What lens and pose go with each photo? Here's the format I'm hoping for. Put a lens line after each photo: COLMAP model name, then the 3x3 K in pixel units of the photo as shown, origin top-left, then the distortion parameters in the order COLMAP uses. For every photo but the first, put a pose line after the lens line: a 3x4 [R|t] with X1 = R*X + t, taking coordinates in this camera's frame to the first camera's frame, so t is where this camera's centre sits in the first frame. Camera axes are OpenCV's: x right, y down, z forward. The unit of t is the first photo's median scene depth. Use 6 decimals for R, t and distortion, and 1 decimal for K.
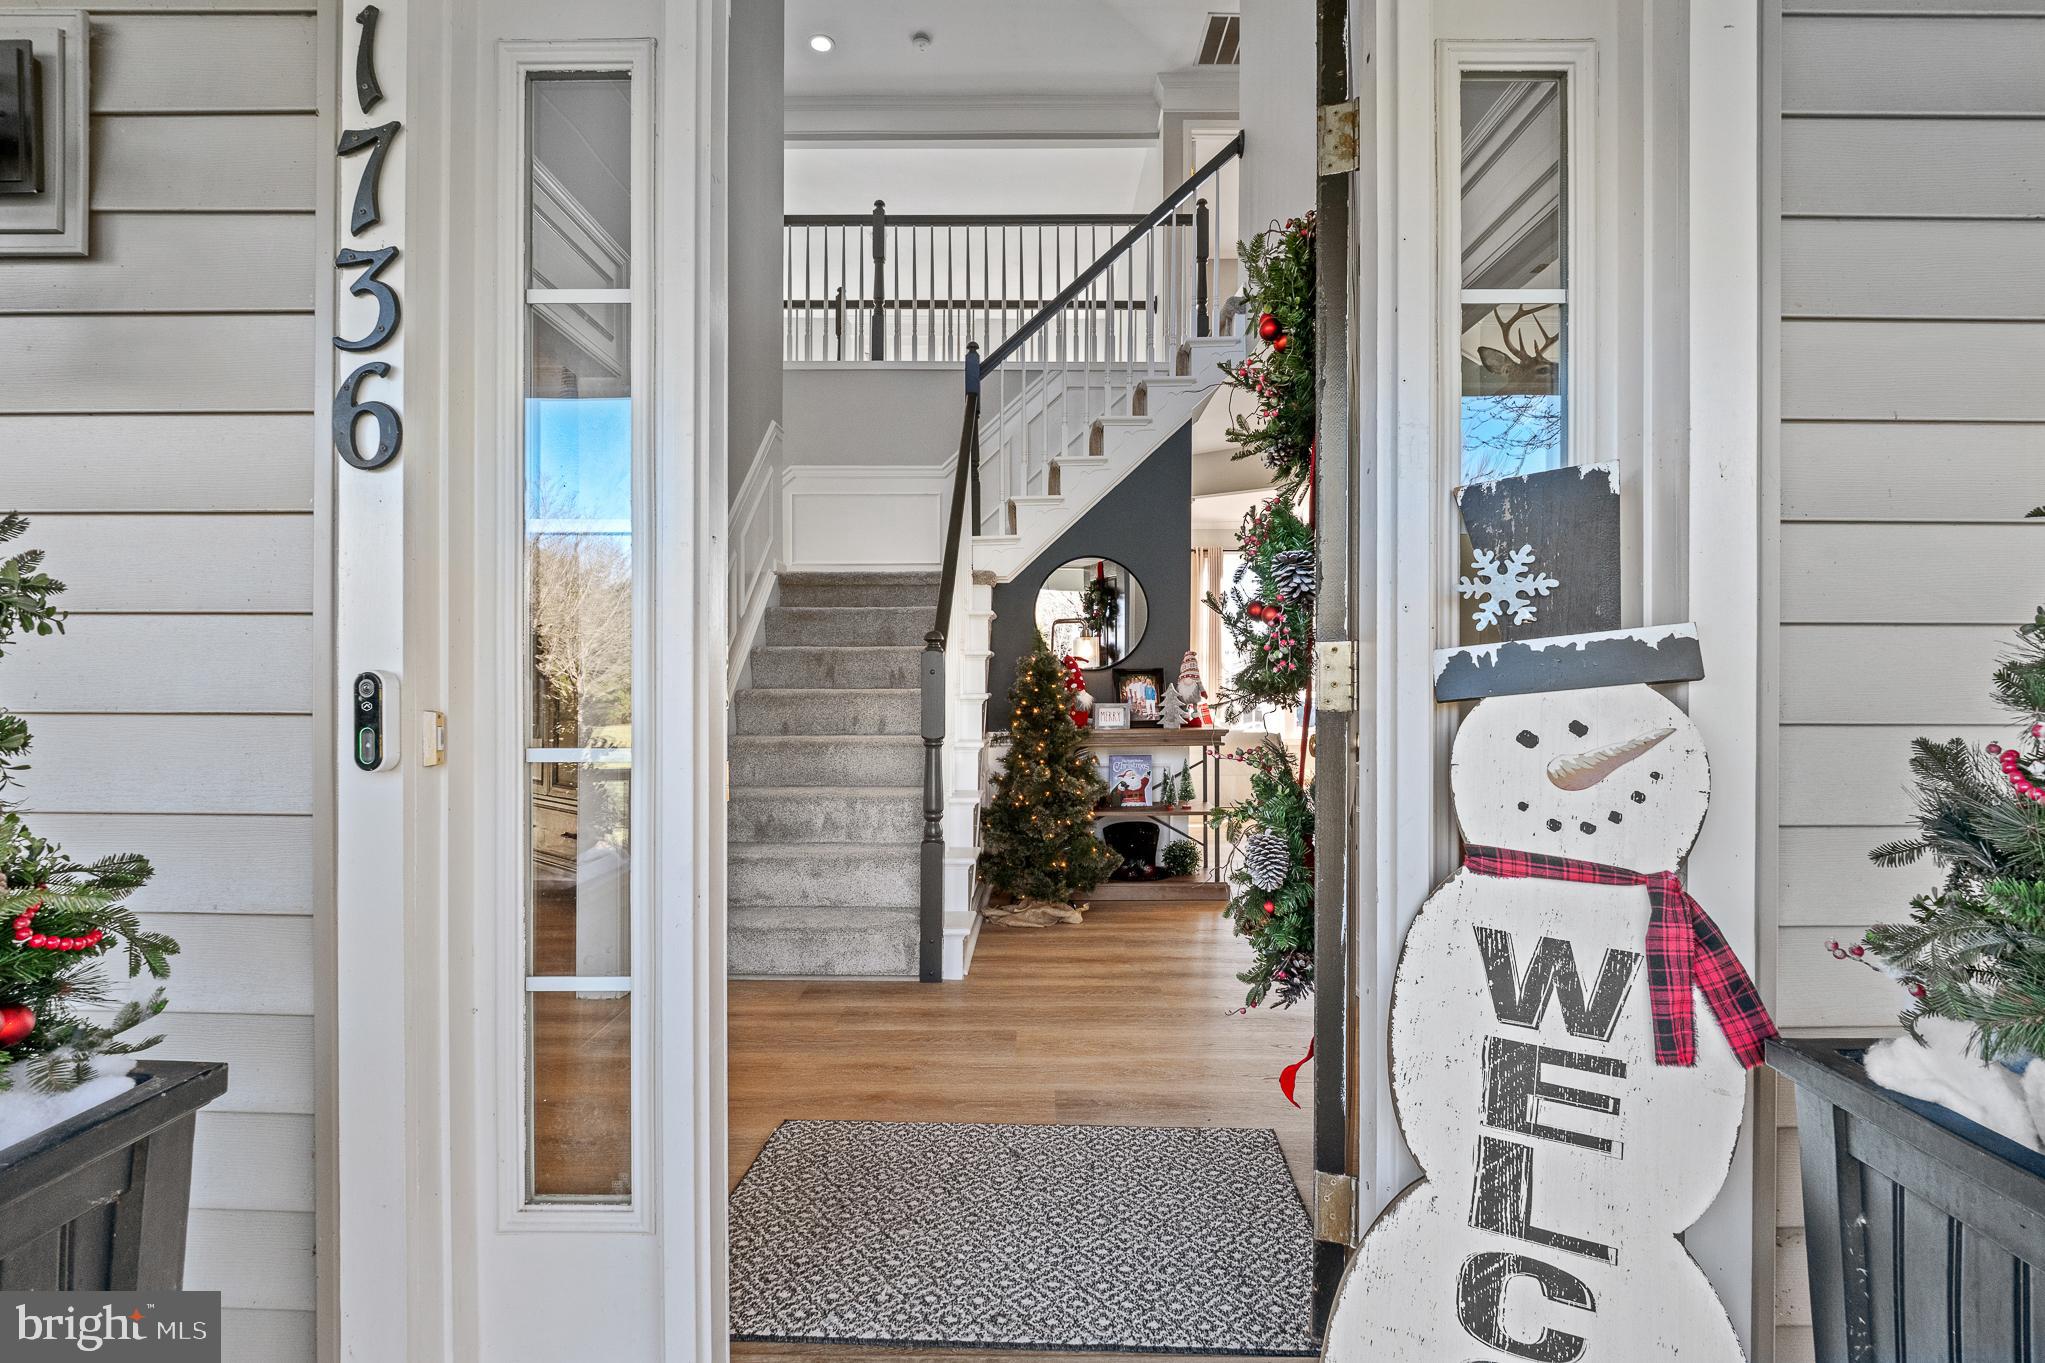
lens RADIAL K [[950.3, 0, 1031.9], [0, 950.3, 687.9], [0, 0, 1]] dist [-0.004917, -0.003872]
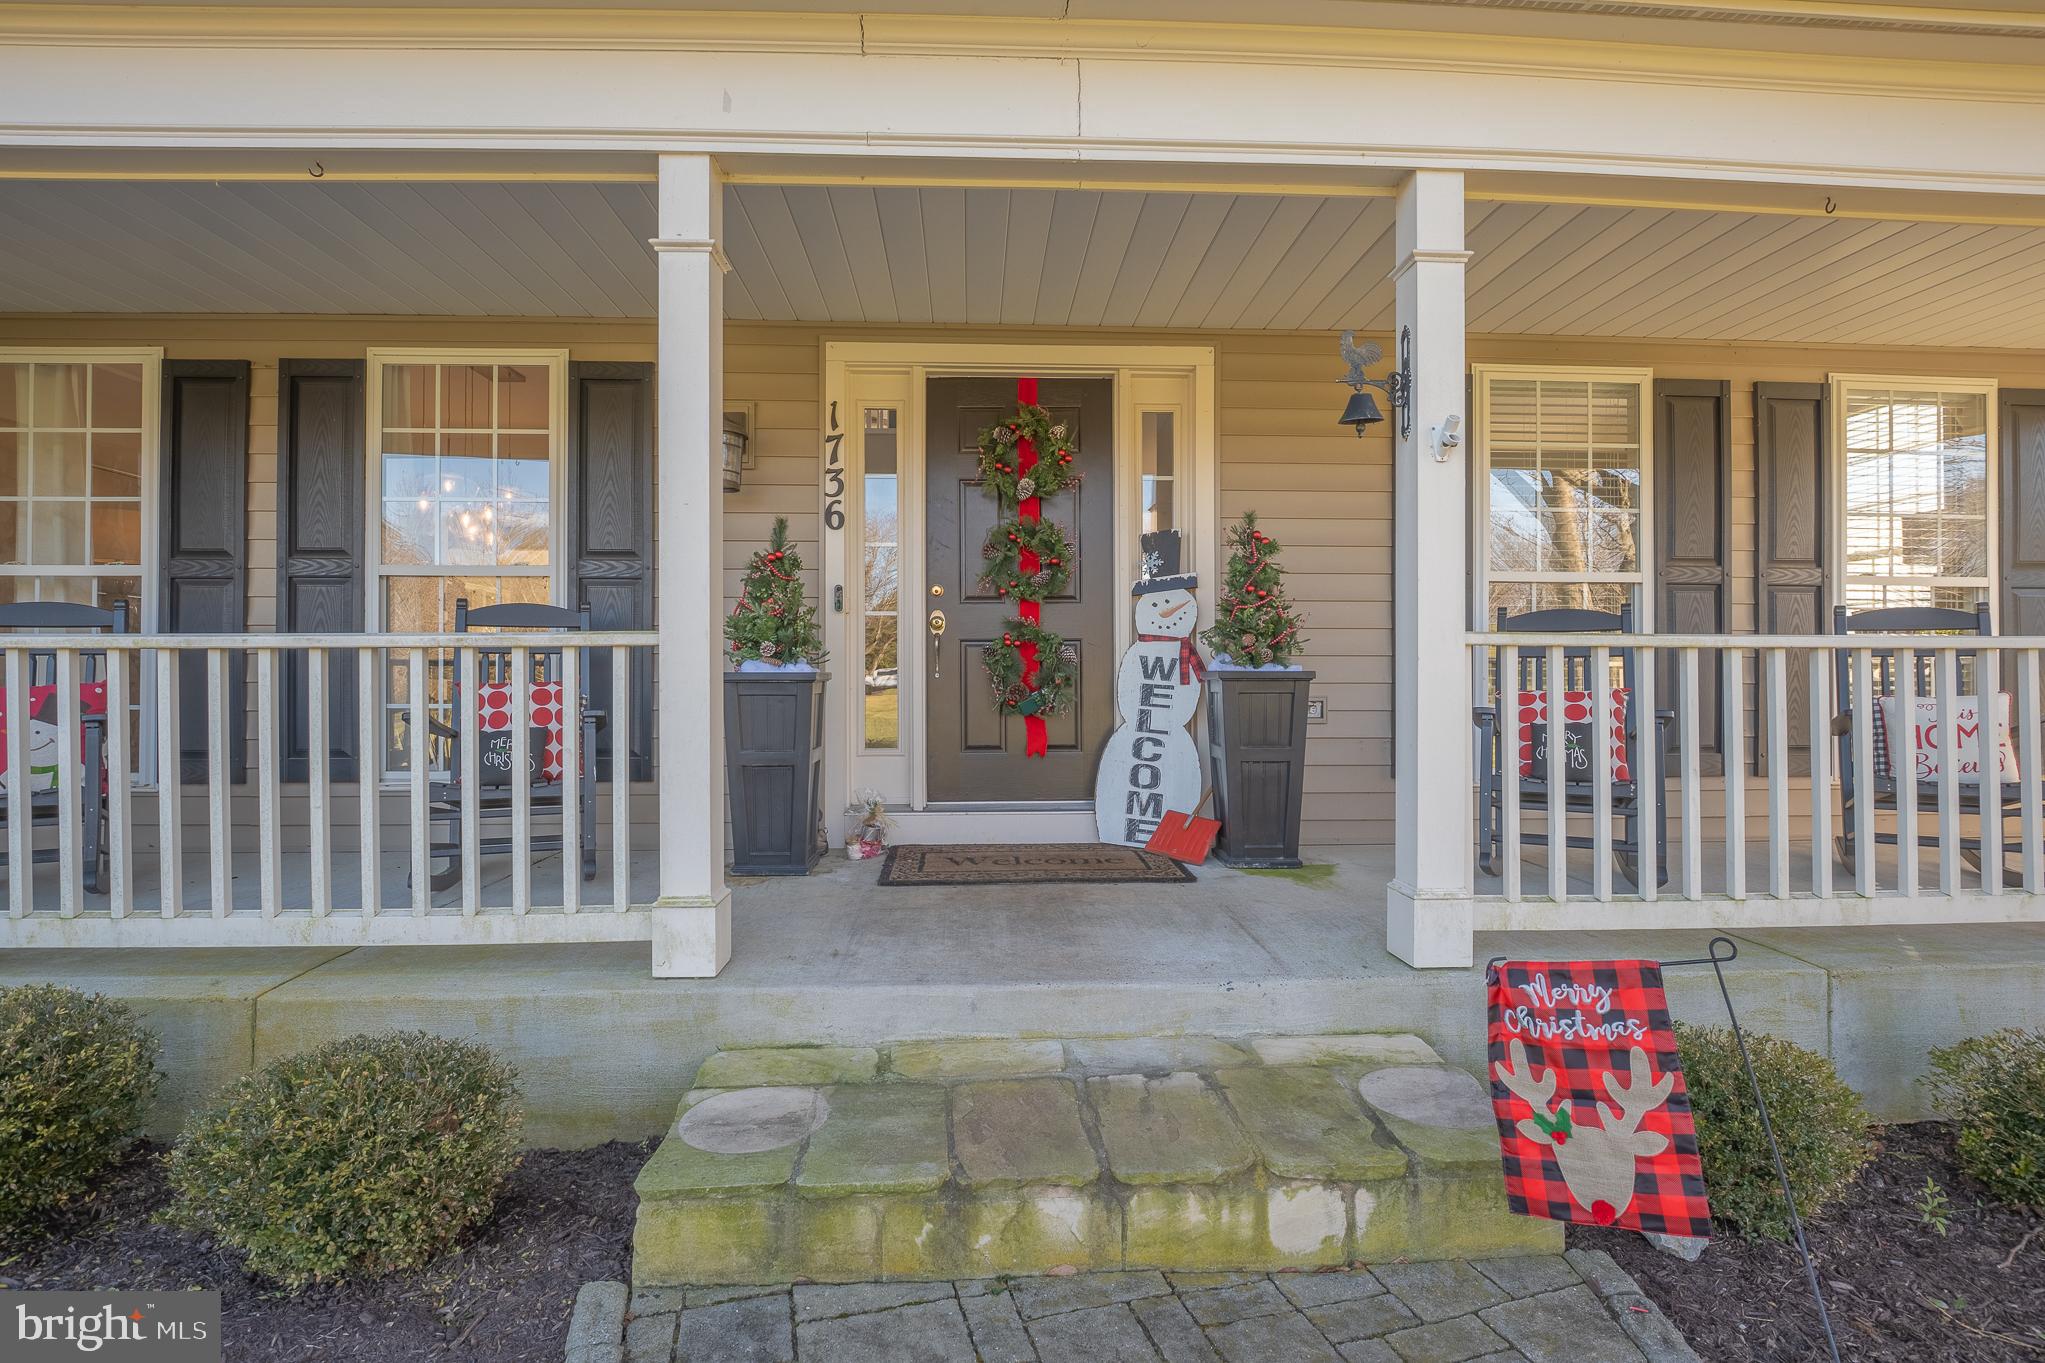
lens RADIAL K [[1077.3, 0, 1026.2], [0, 1077.3, 670.8], [0, 0, 1]] dist [-0.024575, -0.000281]
pose [[0.998191, -0.002654, 0.060056, -0.223280], [0.003940, 0.999765, -0.021314, 0.404047], [-0.059986, 0.021513, 0.997967, -3.169683]]
